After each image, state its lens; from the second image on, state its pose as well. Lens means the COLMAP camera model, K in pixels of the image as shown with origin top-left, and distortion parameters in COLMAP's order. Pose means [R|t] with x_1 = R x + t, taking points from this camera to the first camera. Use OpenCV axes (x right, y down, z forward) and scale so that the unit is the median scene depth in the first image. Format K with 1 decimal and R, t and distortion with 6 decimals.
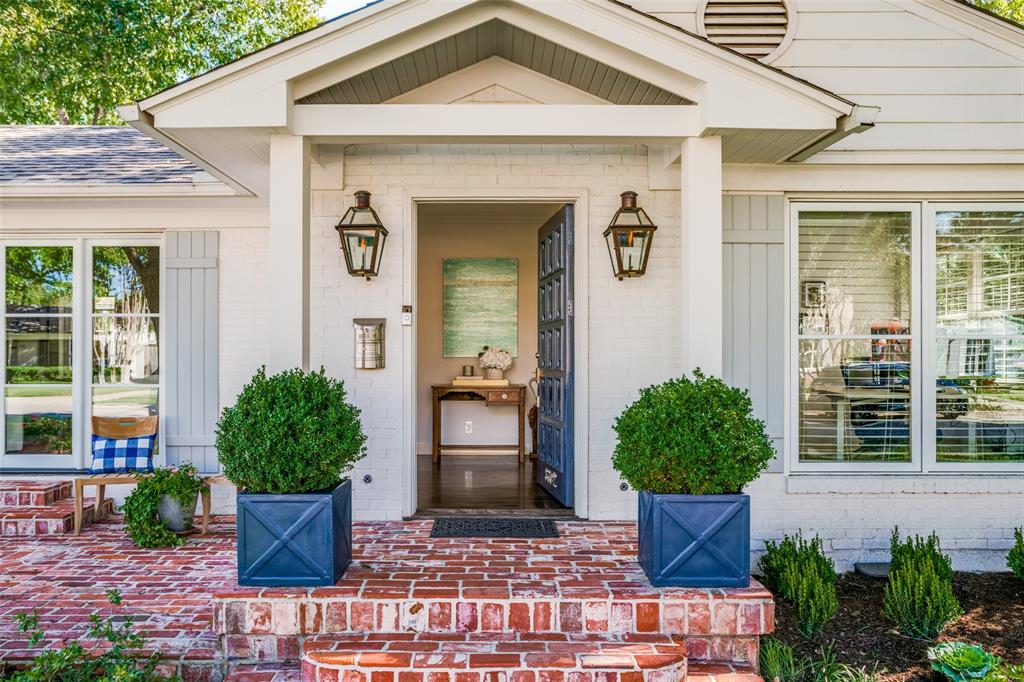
lens RADIAL K [[757.9, 0, 492.9], [0, 757.9, 359.8], [0, 0, 1]] dist [-0.082674, 0.104790]
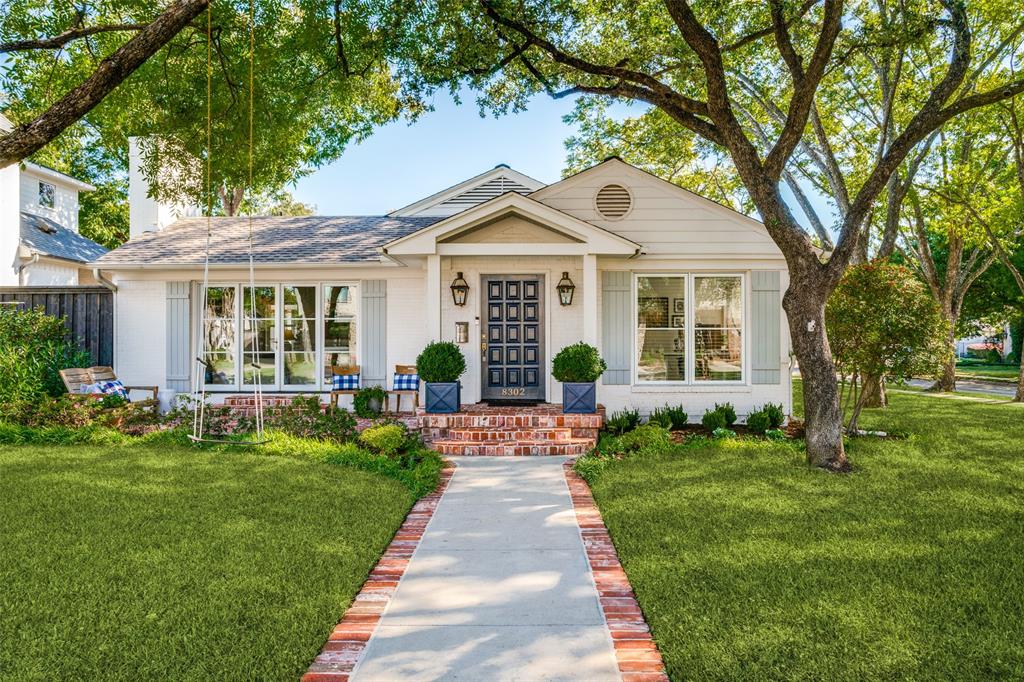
lens RADIAL K [[689.4, 0, 512.0], [0, 689.4, 341.0], [0, 0, 1]] dist [-0.071369, 0.073021]
pose [[0.999801, -0.002999, -0.019720, 0.057548], [0.002930, 0.999990, -0.003511, 0.020198], [0.019730, 0.003452, 0.999799, -1.610574]]
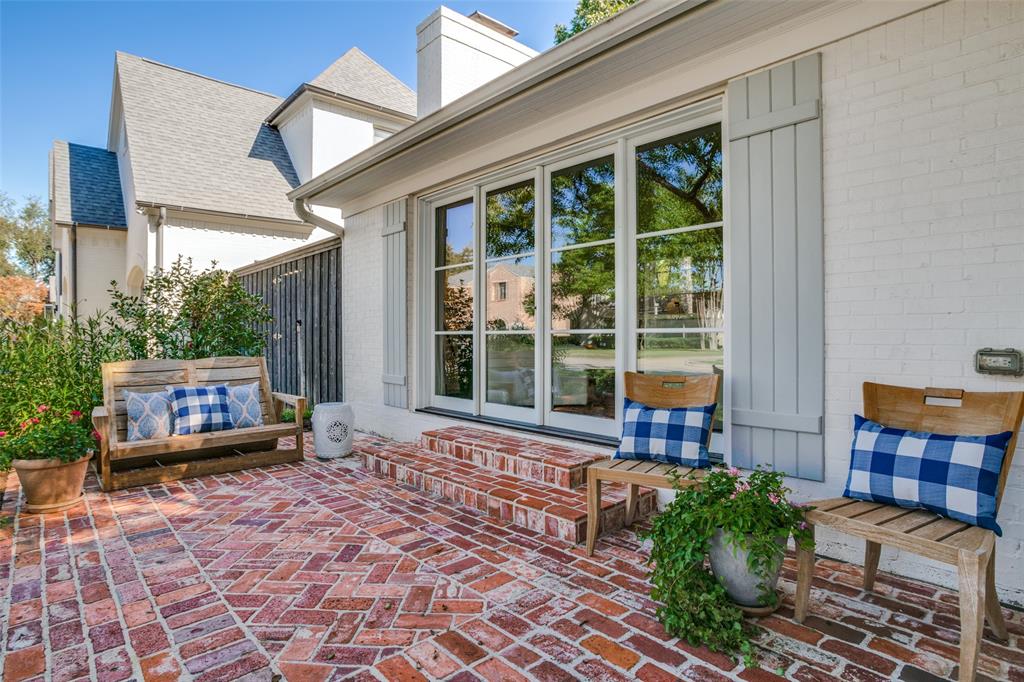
lens RADIAL K [[537.3, 0, 505.3], [0, 537.3, 338.3], [0, 0, 1]] dist [-0.068071, 0.034053]
pose [[0.665945, 0.000982, -0.746000, -0.385827], [0.002845, 0.999989, 0.003856, 0.068462], [0.745995, -0.004690, 0.665935, 0.936641]]
